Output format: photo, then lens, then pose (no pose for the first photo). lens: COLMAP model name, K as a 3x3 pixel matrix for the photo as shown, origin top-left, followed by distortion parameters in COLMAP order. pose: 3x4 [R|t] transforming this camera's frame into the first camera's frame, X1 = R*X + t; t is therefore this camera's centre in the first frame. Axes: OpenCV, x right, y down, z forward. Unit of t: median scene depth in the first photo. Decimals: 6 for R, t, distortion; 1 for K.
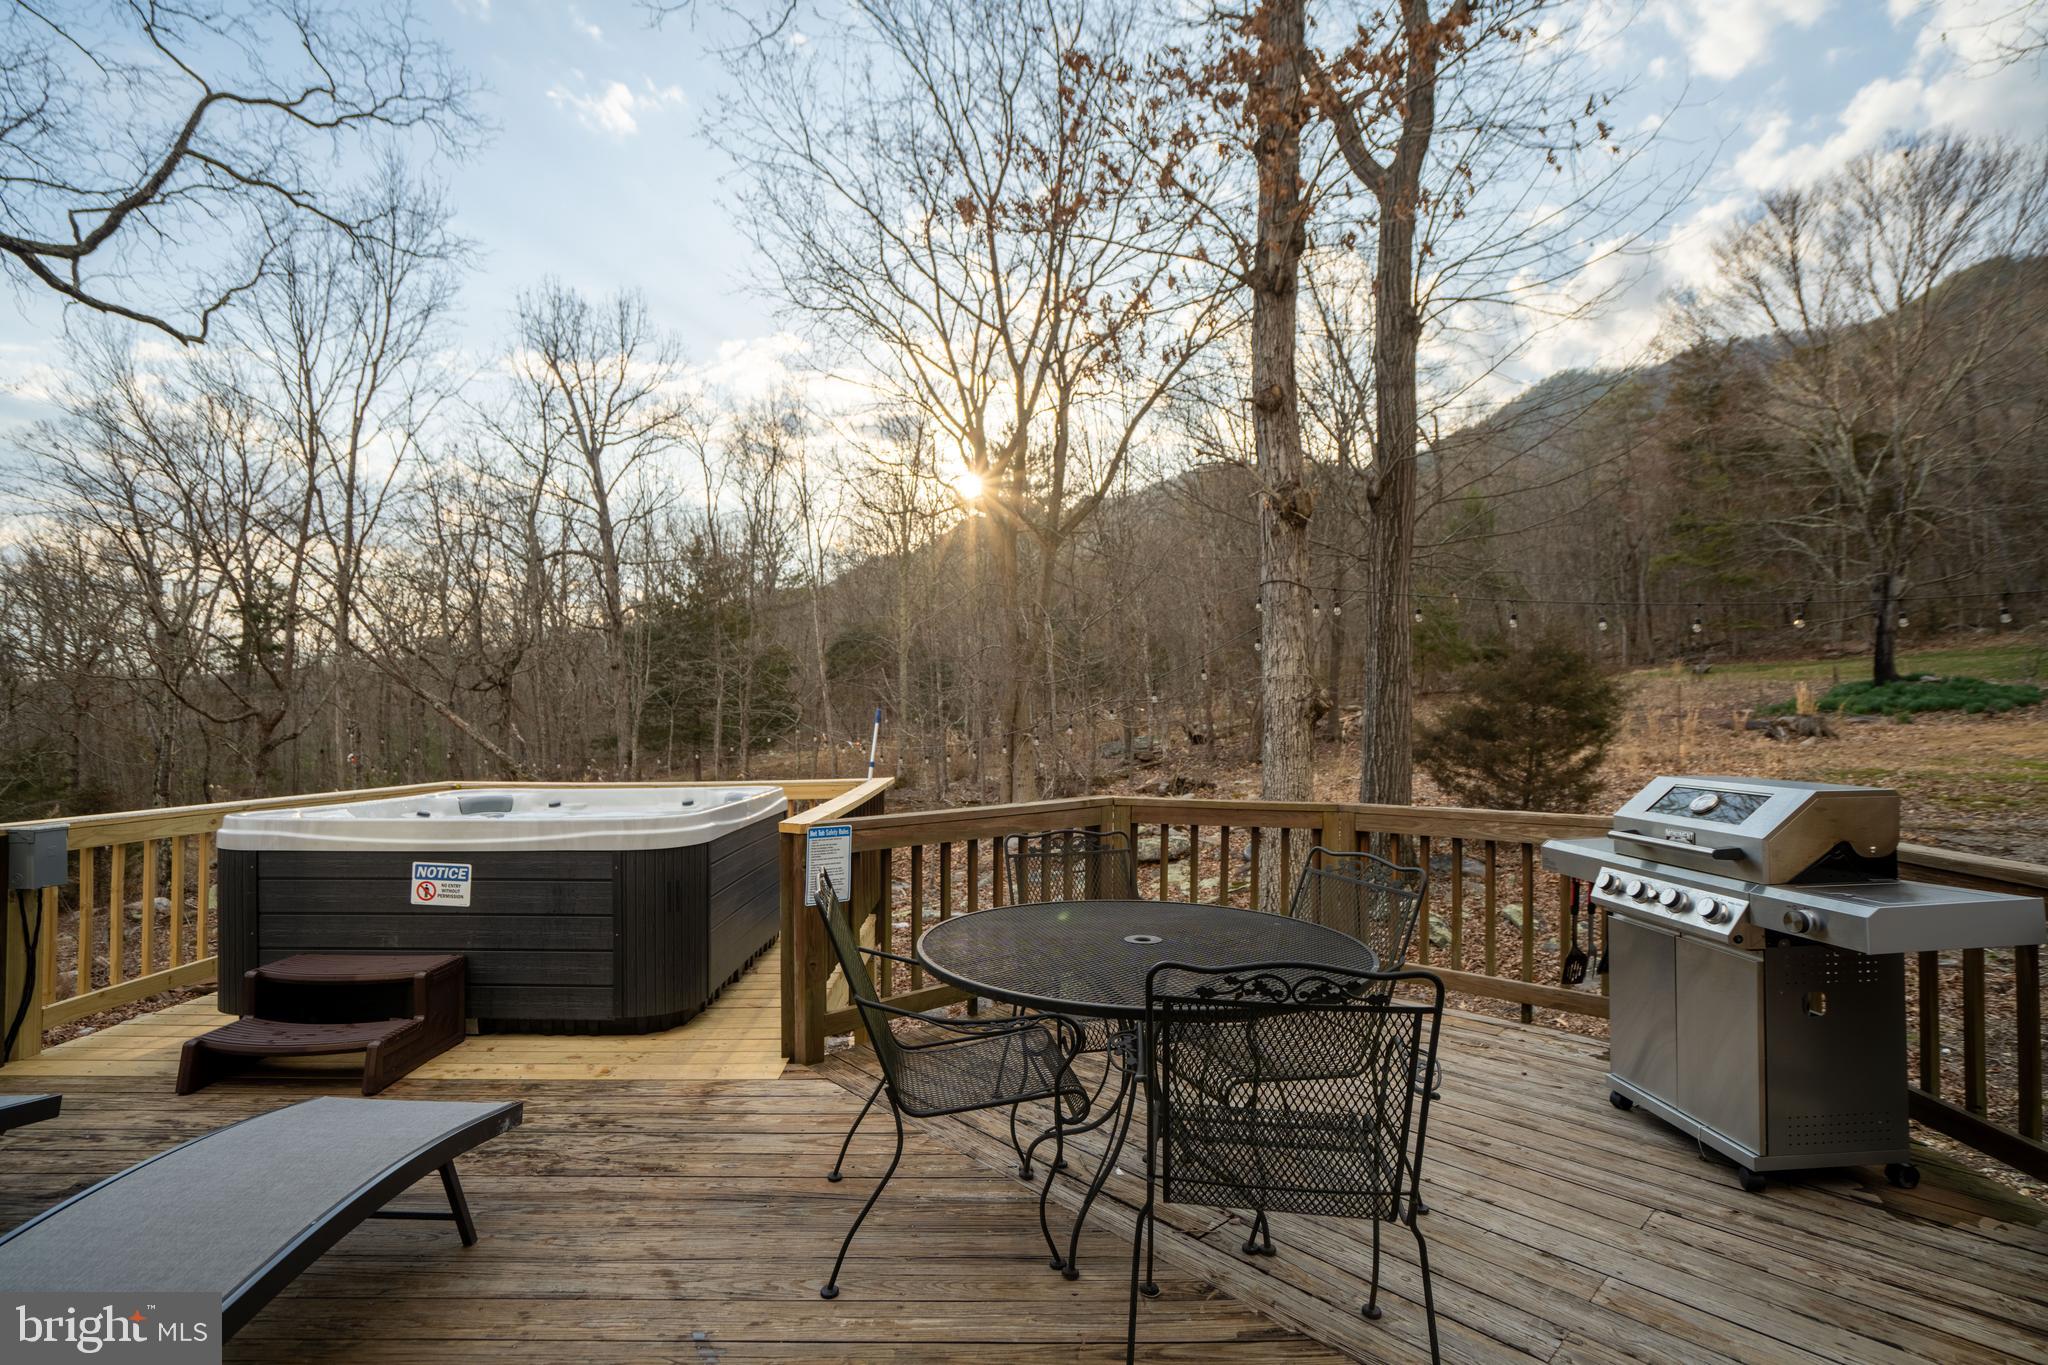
lens RADIAL K [[941.0, 0, 1016.6], [0, 941.0, 684.5], [0, 0, 1]] dist [-0.041499, 0.009085]
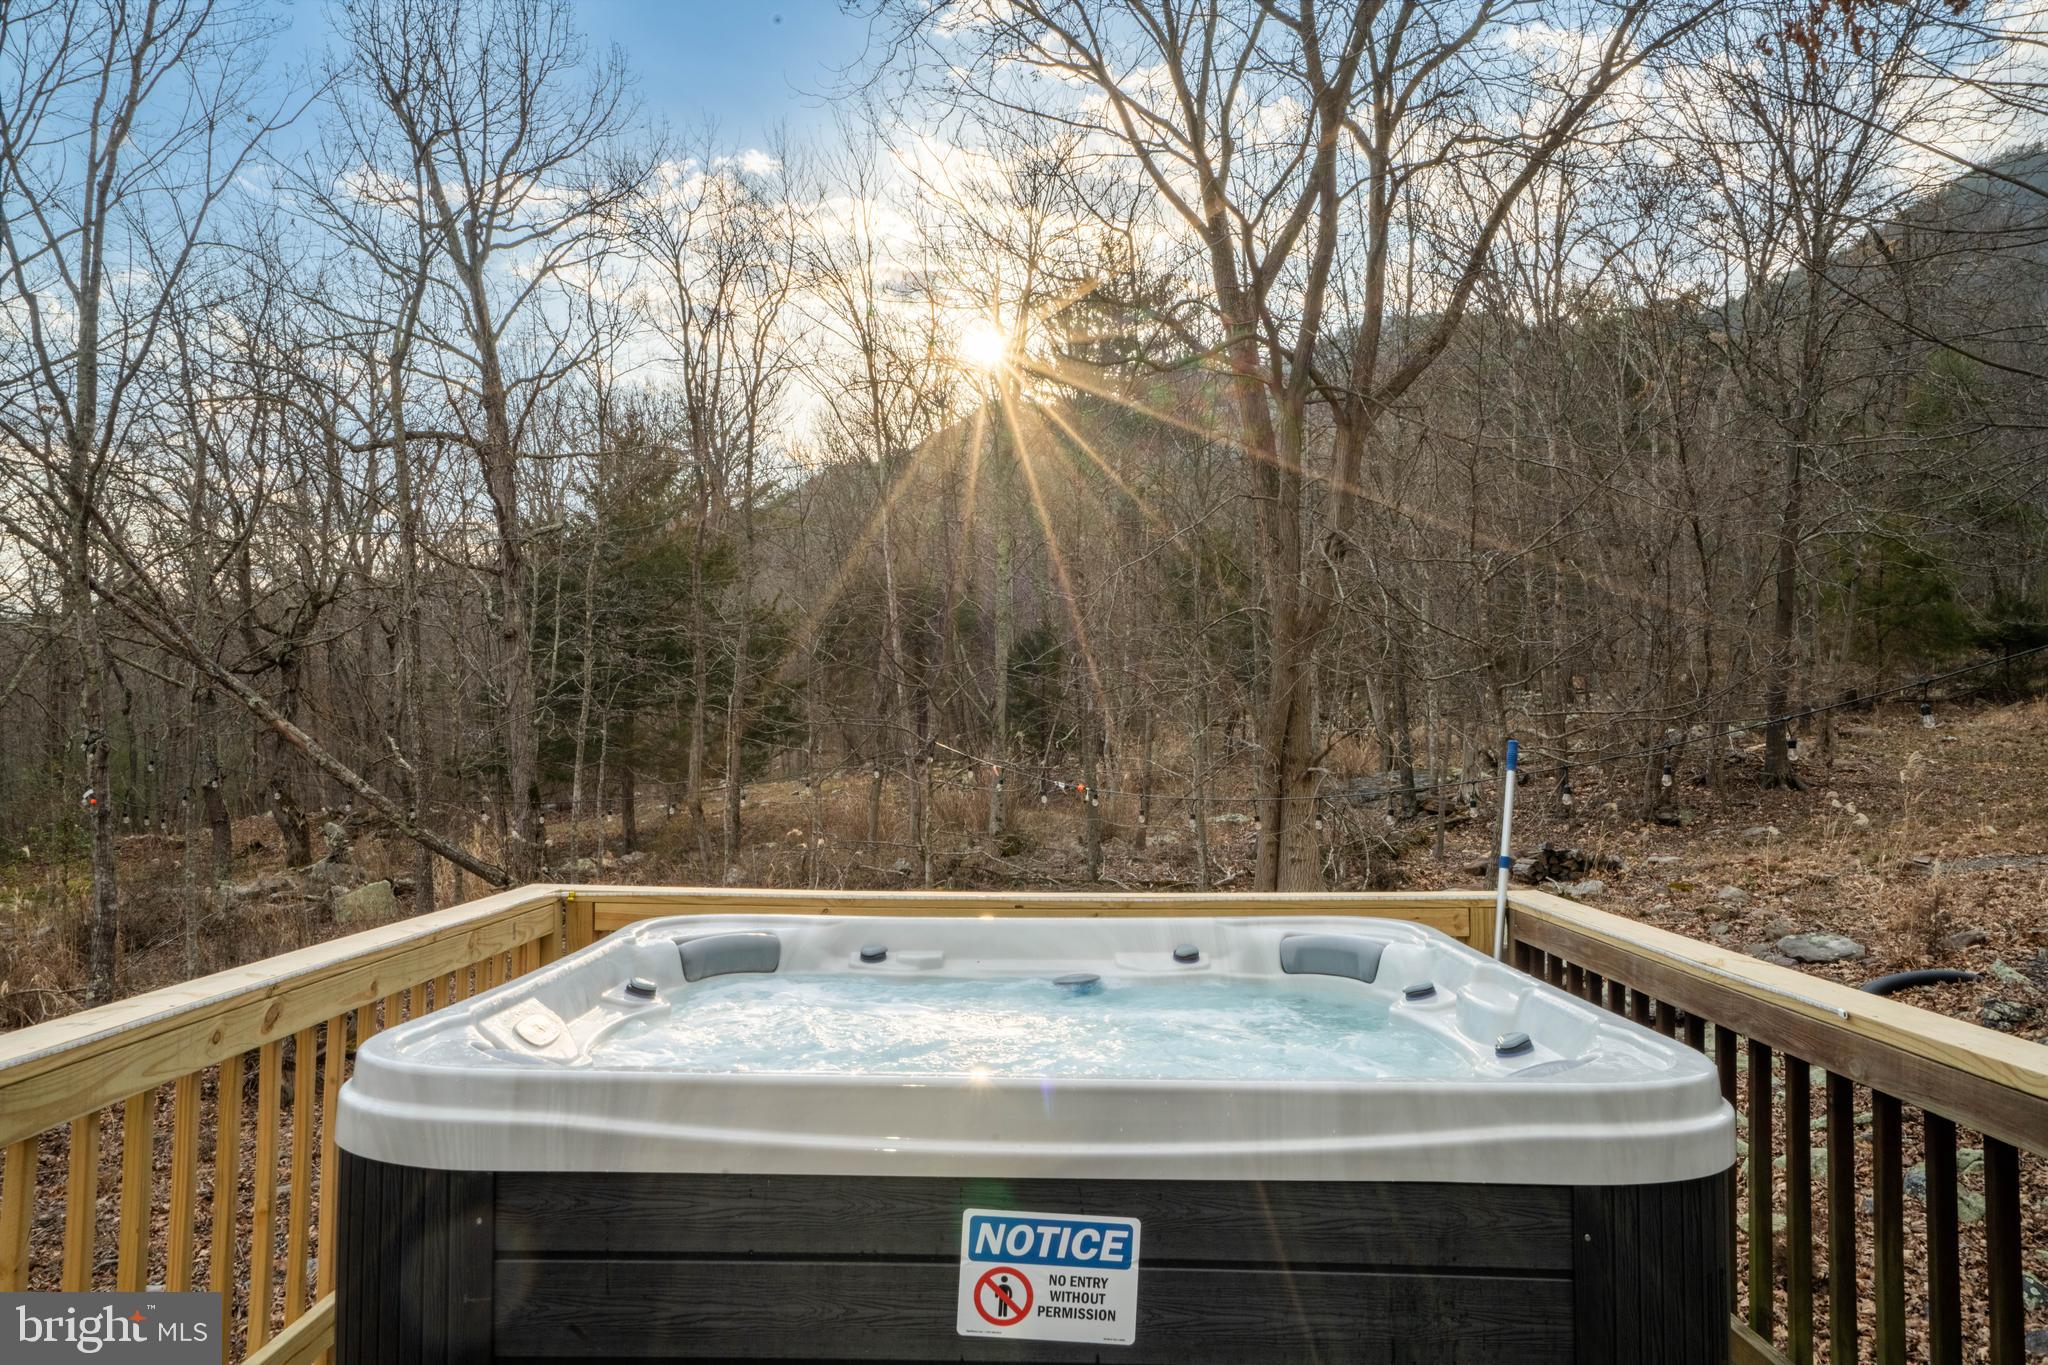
lens RADIAL K [[1513.7, 0, 1026.9], [0, 1513.7, 682.7], [0, 0, 1]] dist [0.029970, 0.005741]
pose [[0.999782, 0.015037, -0.014494, -0.149059], [-0.014951, 0.999870, 0.006004, -0.000758], [0.014583, -0.005786, 0.999877, 0.106994]]
